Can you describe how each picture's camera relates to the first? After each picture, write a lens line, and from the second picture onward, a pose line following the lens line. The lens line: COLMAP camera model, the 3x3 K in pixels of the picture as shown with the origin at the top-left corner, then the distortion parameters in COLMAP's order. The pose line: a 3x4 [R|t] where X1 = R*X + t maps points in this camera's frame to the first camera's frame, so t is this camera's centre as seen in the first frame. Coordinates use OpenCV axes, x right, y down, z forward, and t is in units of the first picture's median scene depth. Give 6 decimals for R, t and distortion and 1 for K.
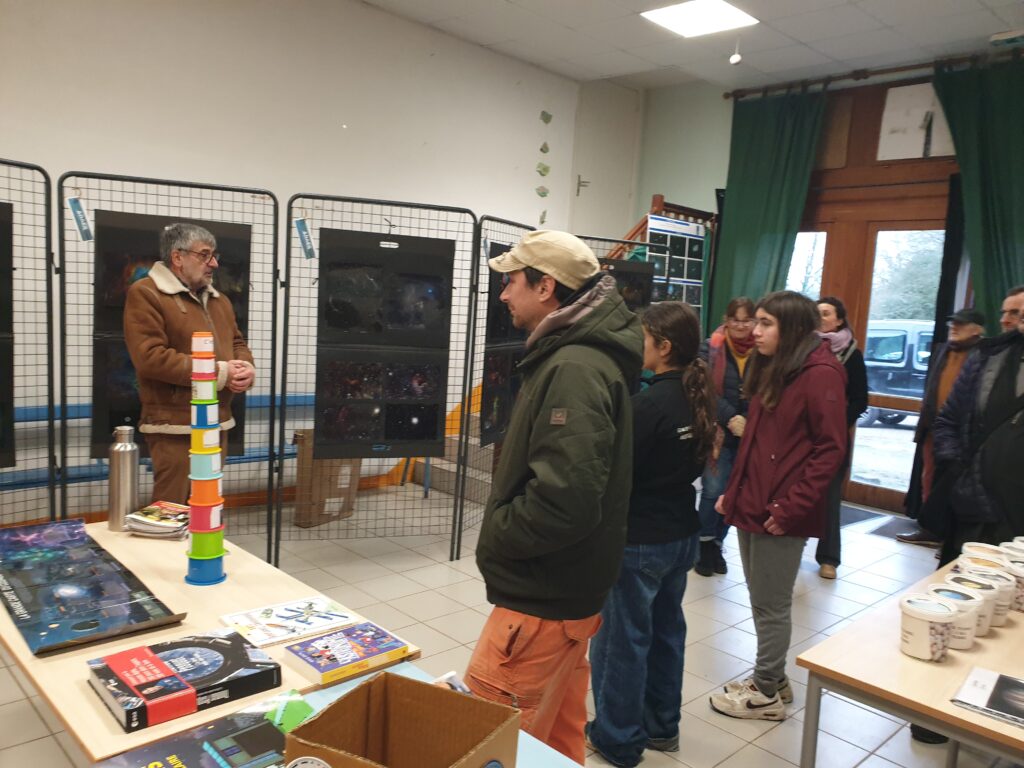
lens RADIAL K [[790.9, 0, 512.0], [0, 790.9, 384.0], [0, 0, 1]] dist [-0.048006, 0.110318]
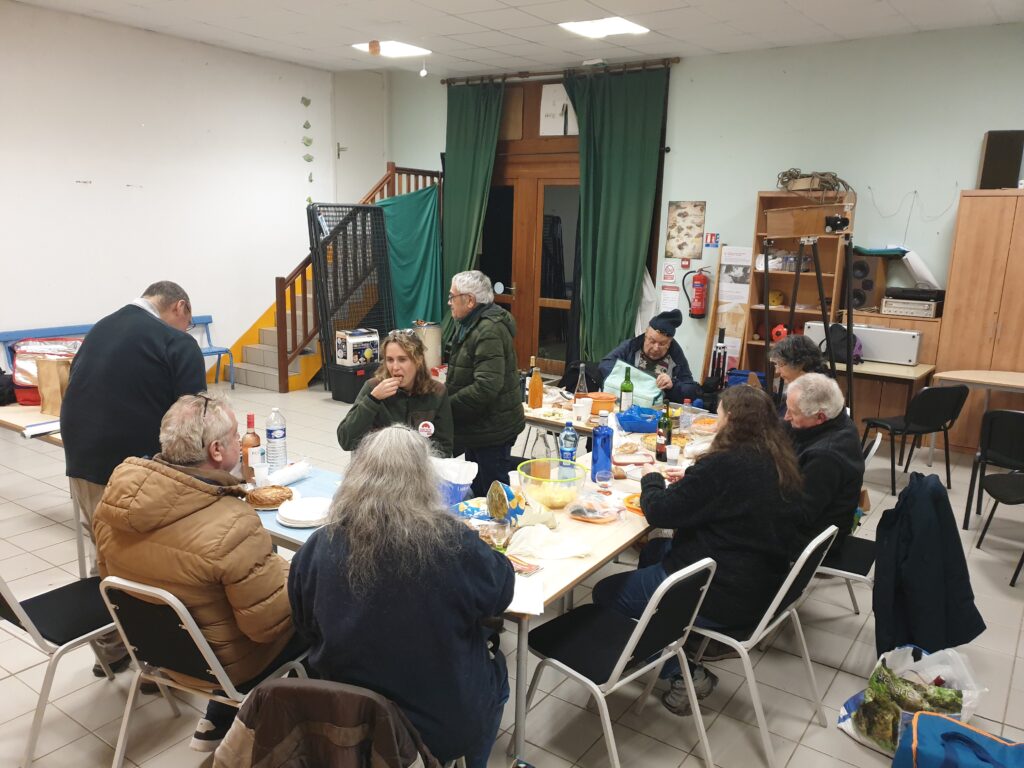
lens RADIAL K [[780.7, 0, 512.0], [0, 780.7, 384.0], [0, 0, 1]] dist [0.021438, -0.012306]
pose [[0.982890, -0.074615, 0.168406, 0.494612], [0.054769, 0.991315, 0.119564, -0.021170], [-0.175865, -0.108295, 0.978439, -1.582884]]
